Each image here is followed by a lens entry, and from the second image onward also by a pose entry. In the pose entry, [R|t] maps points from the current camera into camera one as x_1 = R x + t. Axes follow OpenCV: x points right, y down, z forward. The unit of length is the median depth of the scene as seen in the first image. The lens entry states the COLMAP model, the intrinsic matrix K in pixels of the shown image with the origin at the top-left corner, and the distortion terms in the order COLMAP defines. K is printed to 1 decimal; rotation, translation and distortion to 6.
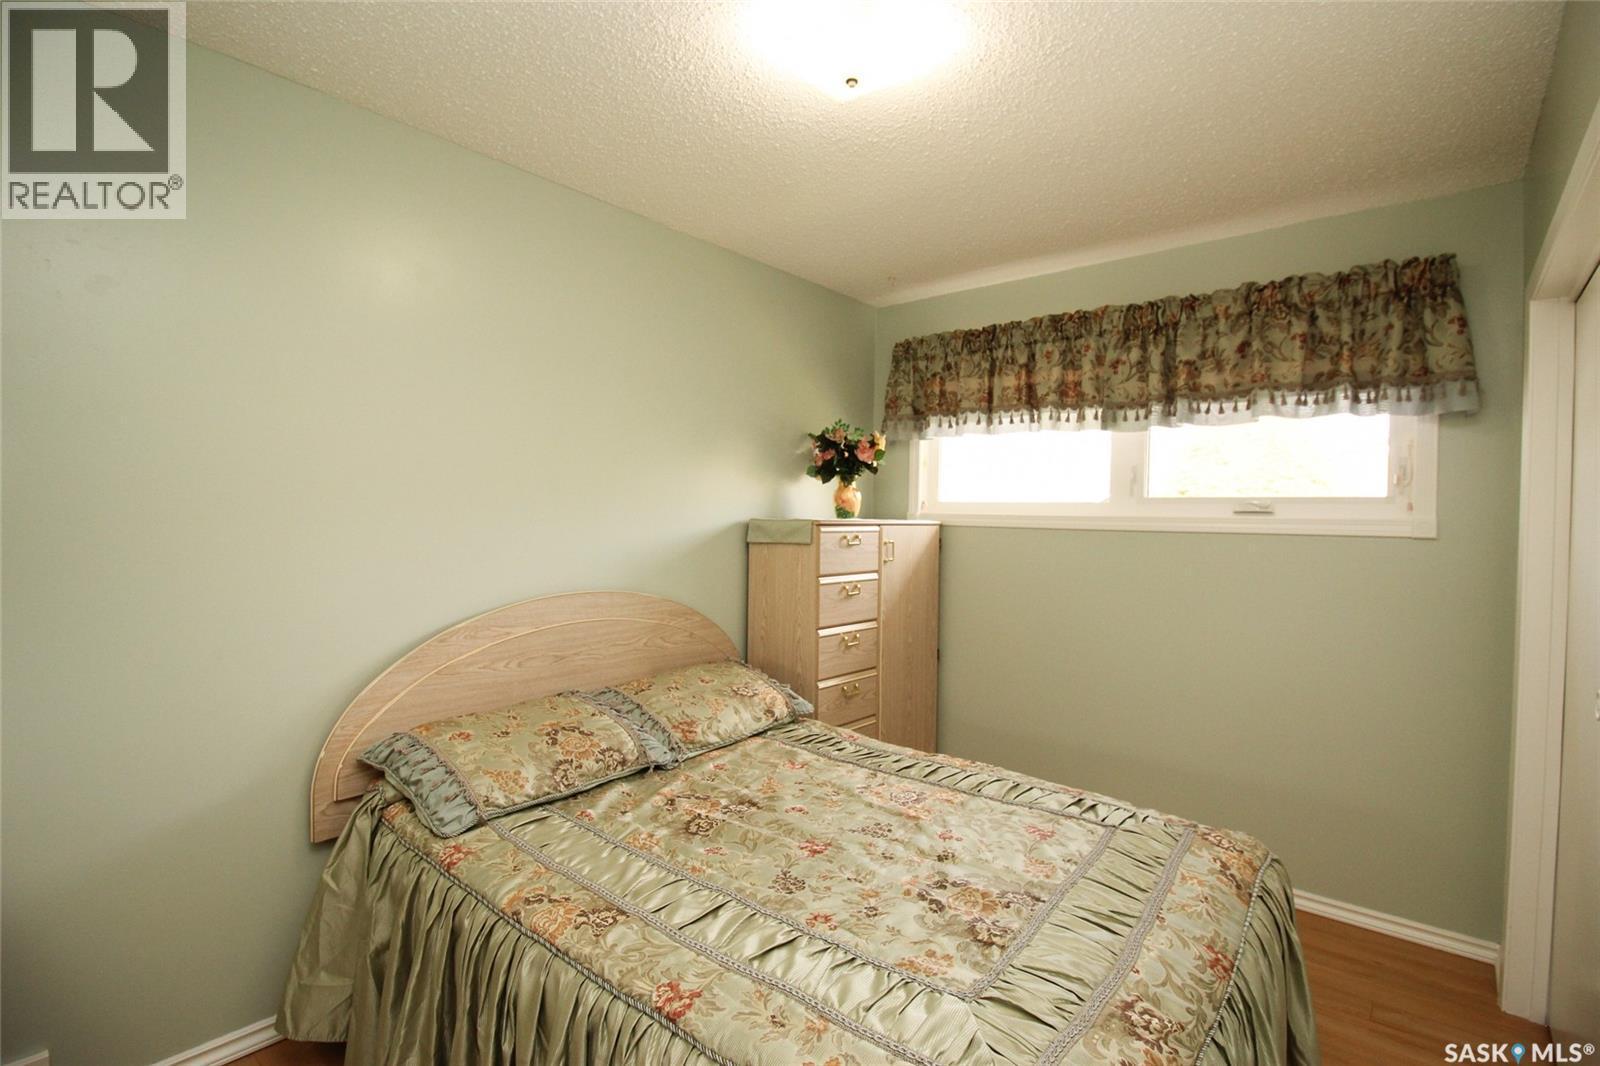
lens RADIAL K [[742.9, 0, 808.5], [0, 742.9, 527.7], [0, 0, 1]] dist [0.002072, -0.012982]
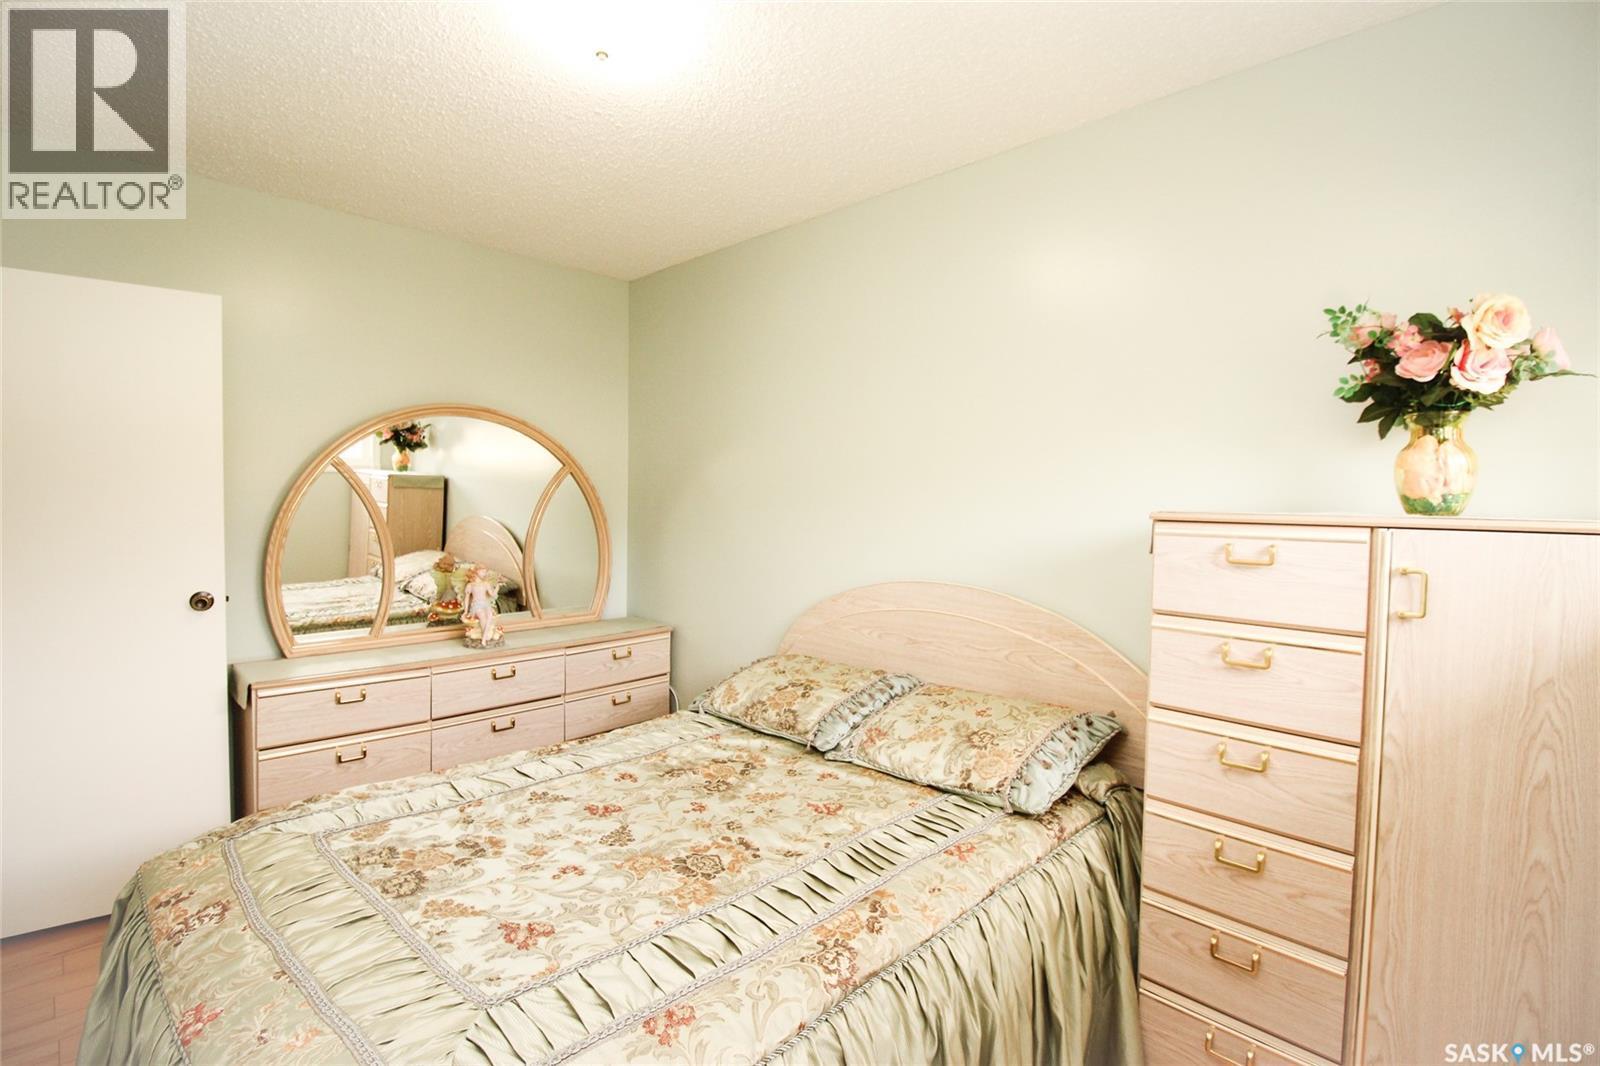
lens RADIAL K [[742.9, 0, 808.5], [0, 742.9, 527.7], [0, 0, 1]] dist [0.002072, -0.012982]
pose [[-0.079558, 0.024630, -0.996526, 0.675273], [-0.028153, 0.999240, 0.026945, -0.006909], [0.996433, 0.030199, -0.078804, 0.891880]]
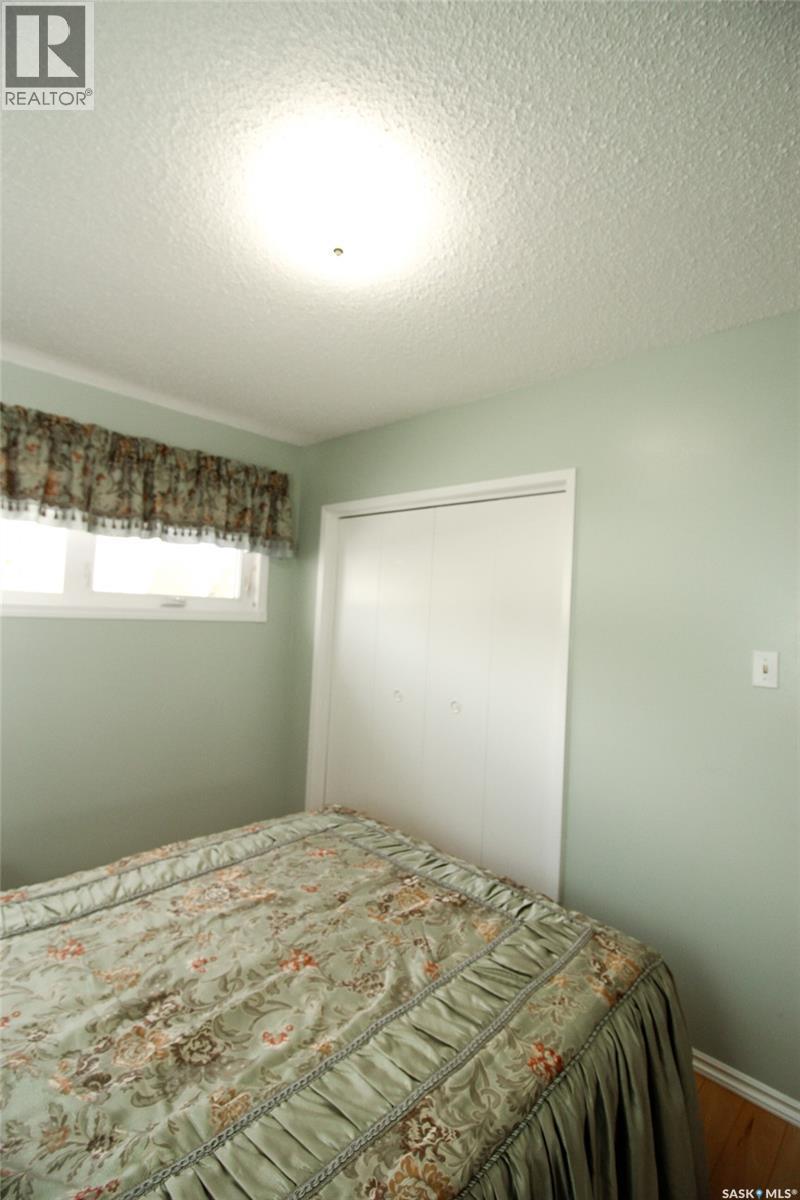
lens RADIAL K [[557.2, 0, 398.4], [0, 557.2, 593.0], [0, 0, 1]] dist [0.002072, -0.012982]
pose [[0.075394, 0.022120, 0.996908, -0.489466], [-0.024918, 0.999484, -0.020292, -0.037894], [-0.996842, -0.023311, 0.075906, 0.537192]]
